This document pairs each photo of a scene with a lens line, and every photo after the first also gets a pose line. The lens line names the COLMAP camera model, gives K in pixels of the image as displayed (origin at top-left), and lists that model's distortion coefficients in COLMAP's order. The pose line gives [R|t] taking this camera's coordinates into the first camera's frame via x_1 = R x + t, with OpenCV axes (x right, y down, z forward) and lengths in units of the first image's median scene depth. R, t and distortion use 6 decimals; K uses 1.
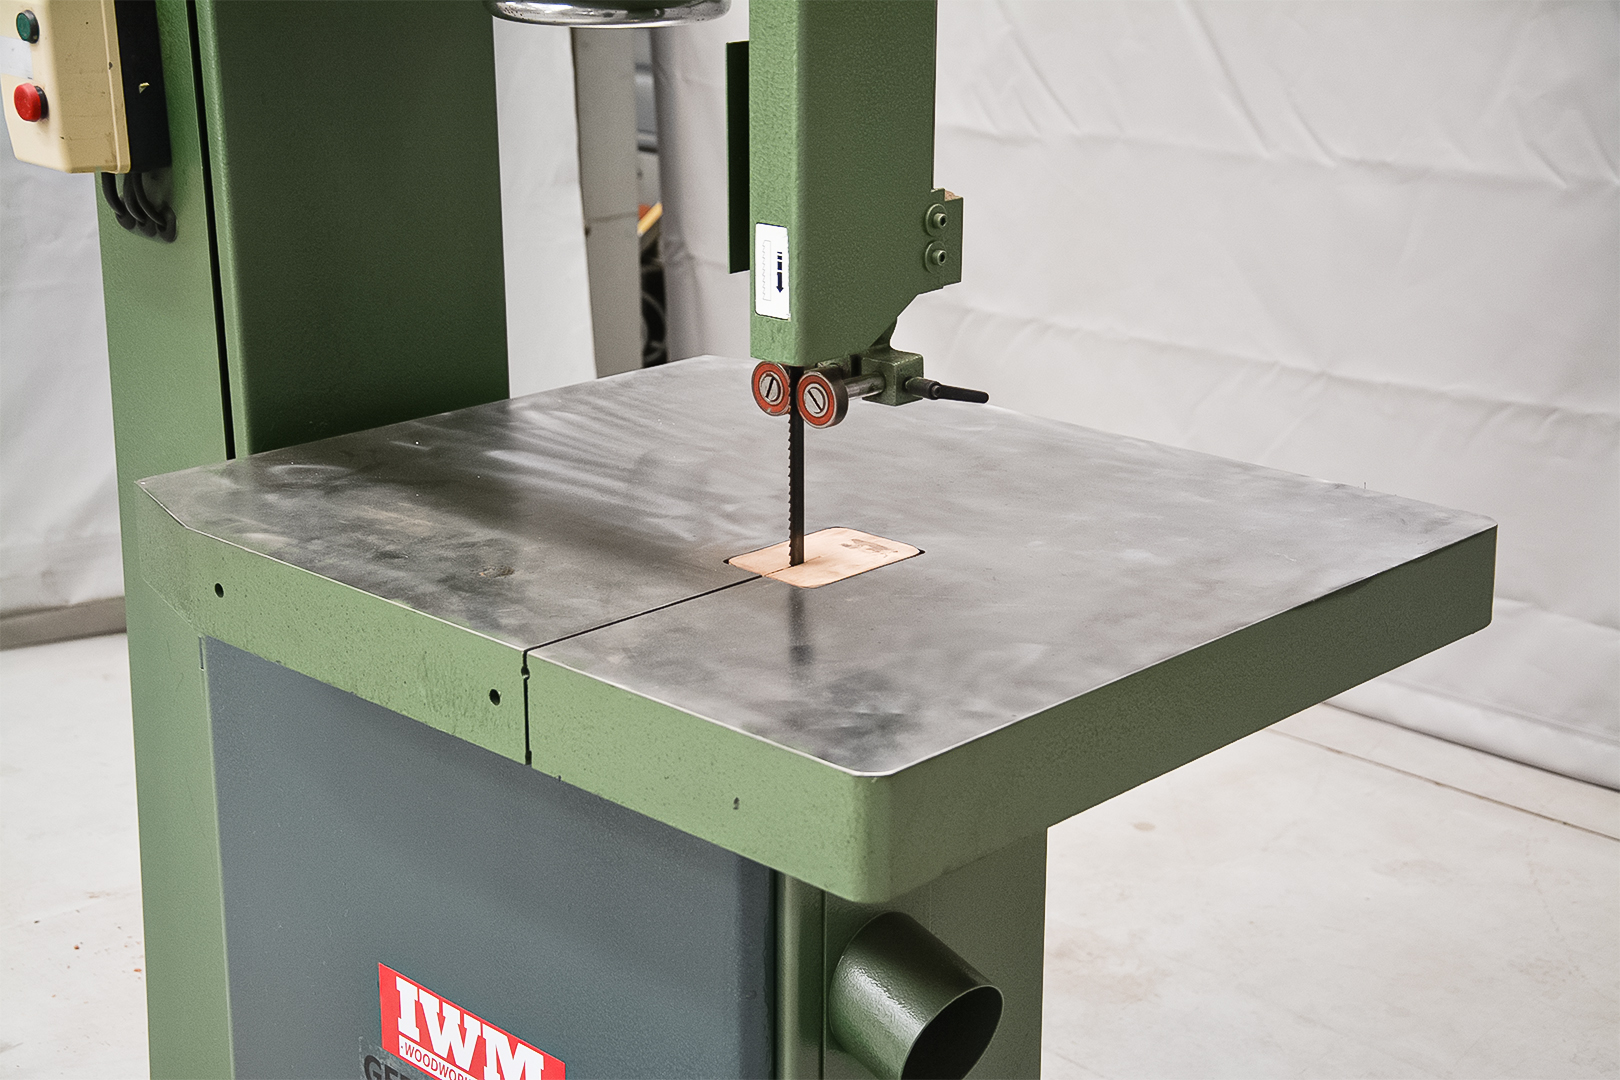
lens RADIAL K [[2487.9, 0, 816.3], [0, 2487.9, 563.2], [0, 0, 1]] dist [0.201655, 0.119703]
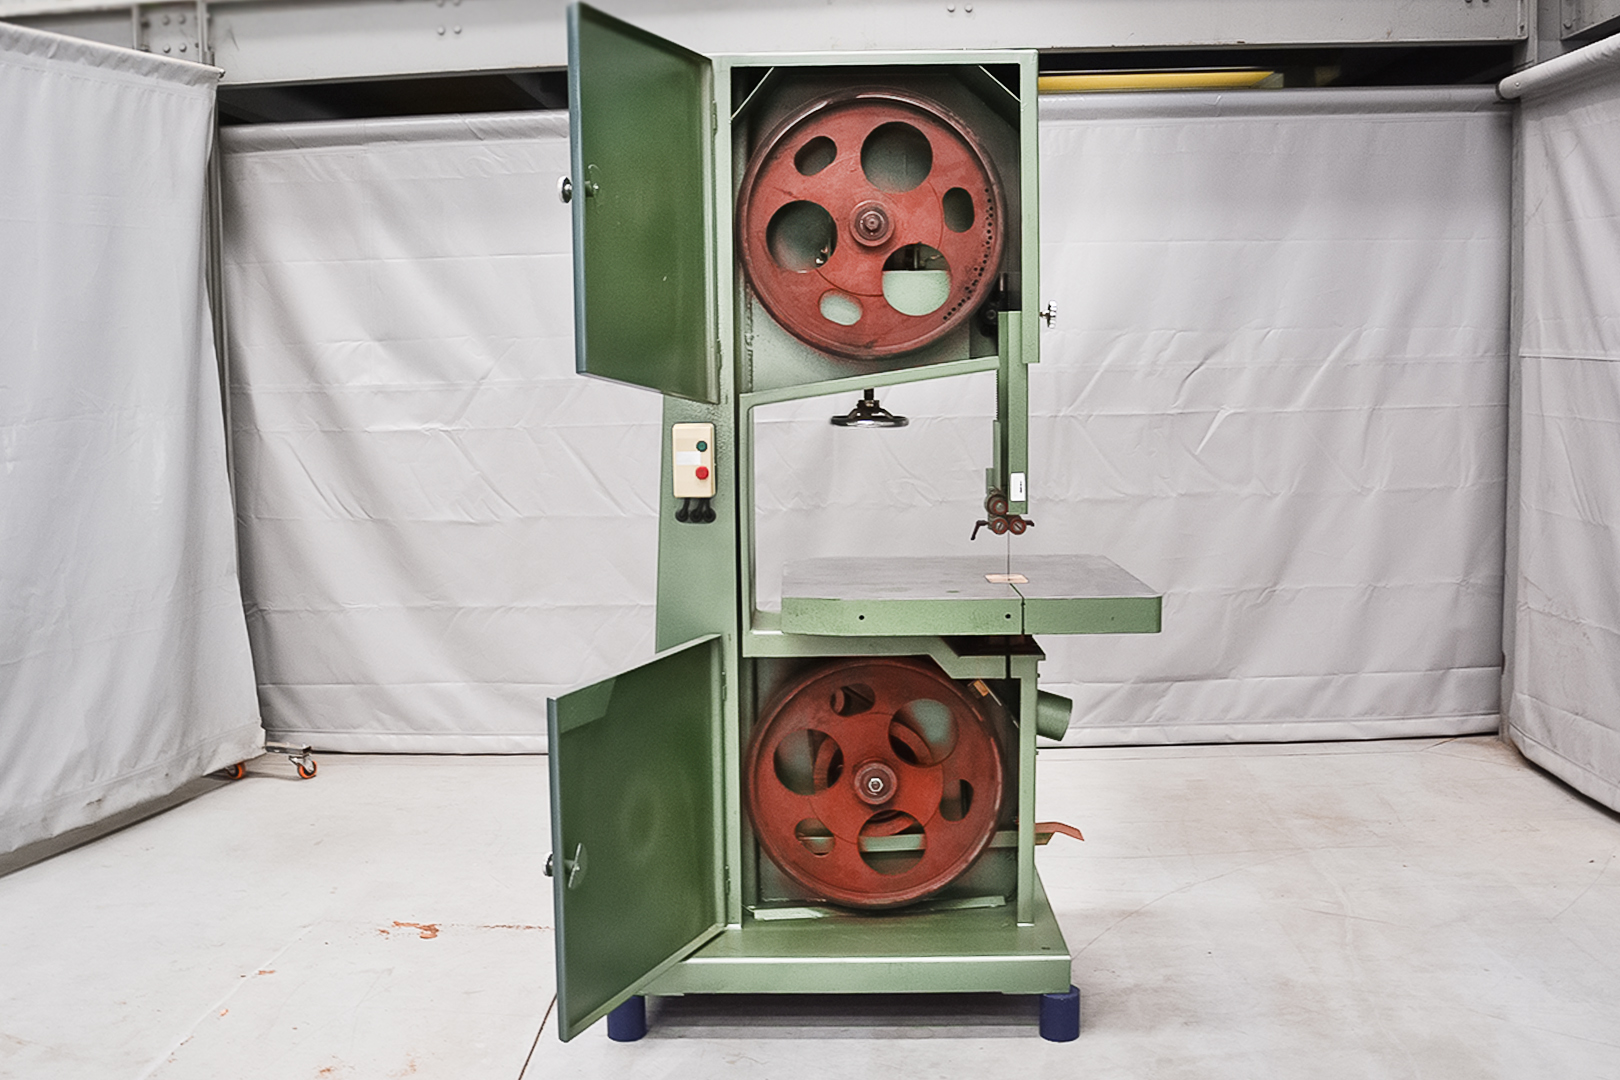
lens RADIAL K [[1584.7, 0, 728.2], [0, 1584.7, 505.3], [0, 0, 1]] dist [-0.162635, 0.132838]
pose [[0.752875, -0.078187, 0.653502, -1.394008], [0.217155, 0.966826, -0.134502, 0.088581], [-0.621307, 0.243174, 0.744878, -0.276909]]
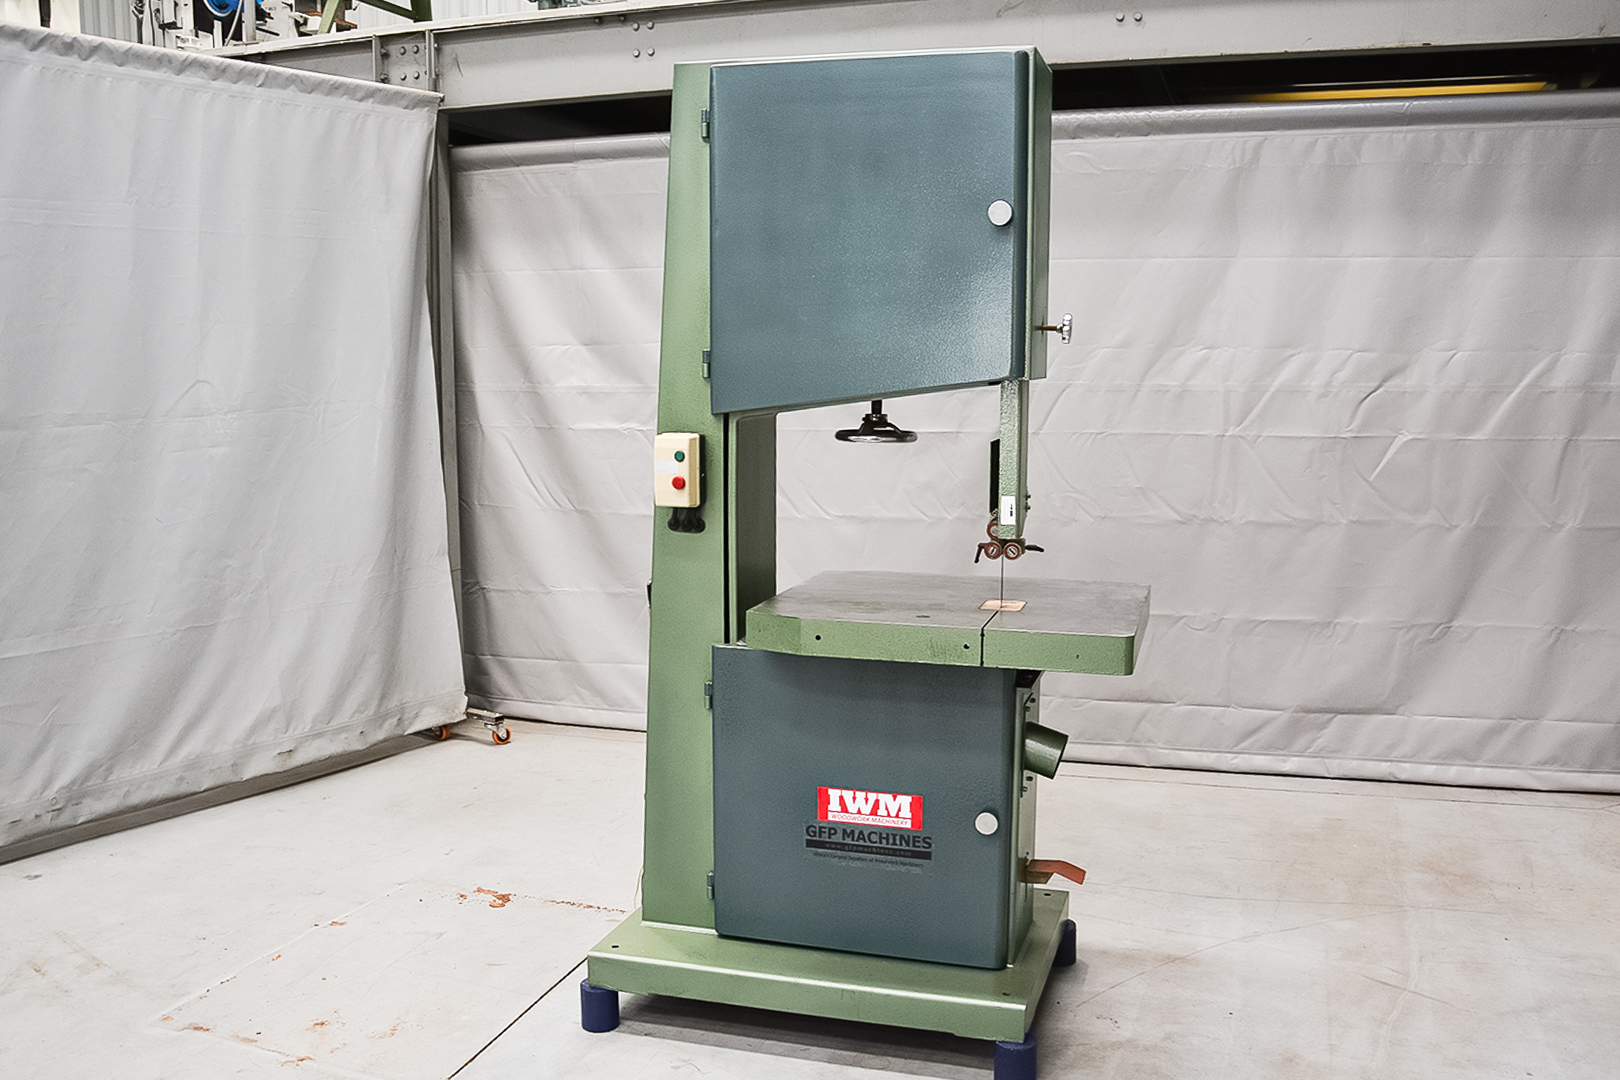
lens RADIAL K [[1431.3, 0, 816.8], [0, 1431.3, 549.6], [0, 0, 1]] dist [-0.155155, 0.121828]
pose [[0.884055, -0.060769, 0.463415, -0.887302], [0.140963, 0.980008, -0.140404, 0.126552], [-0.445618, 0.189449, 0.874948, -0.395869]]
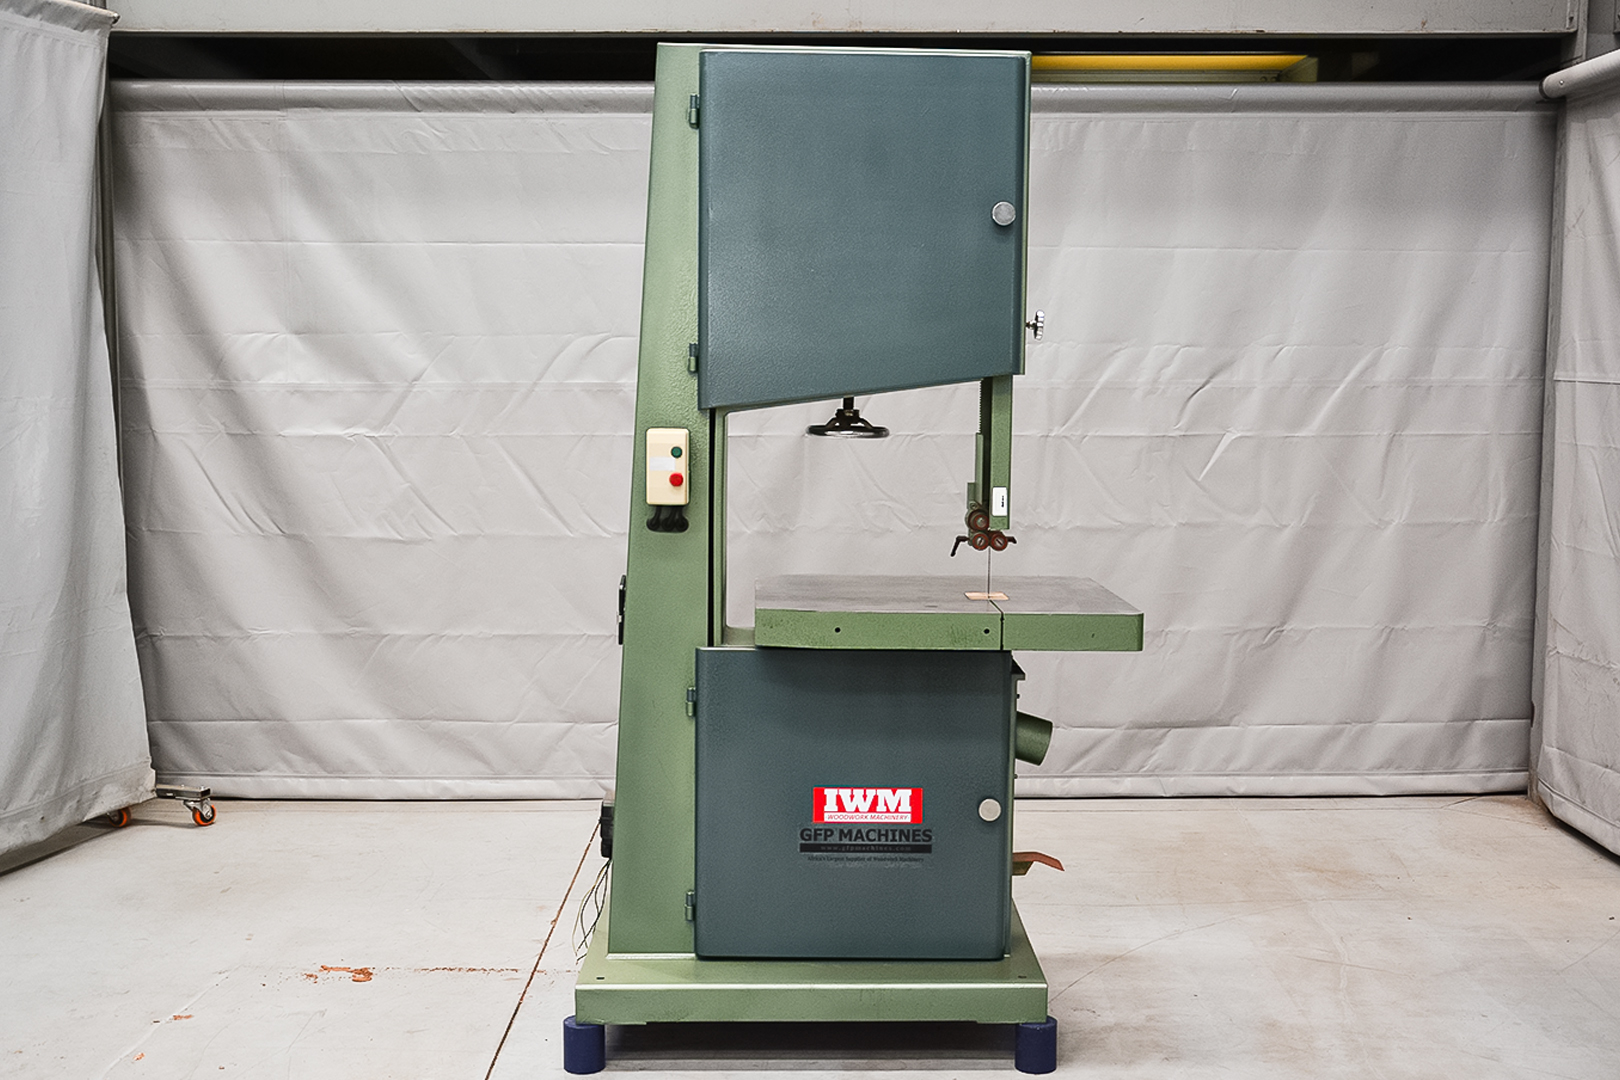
lens RADIAL K [[1932.2, 0, 816.3], [0, 1932.2, 547.9], [0, 0, 1]] dist [-0.068416, 0.290534]
pose [[0.699490, -0.063641, 0.711803, -1.636335], [0.208731, 0.970789, -0.118324, 0.158134], [-0.683480, 0.231342, 0.692341, -0.478022]]
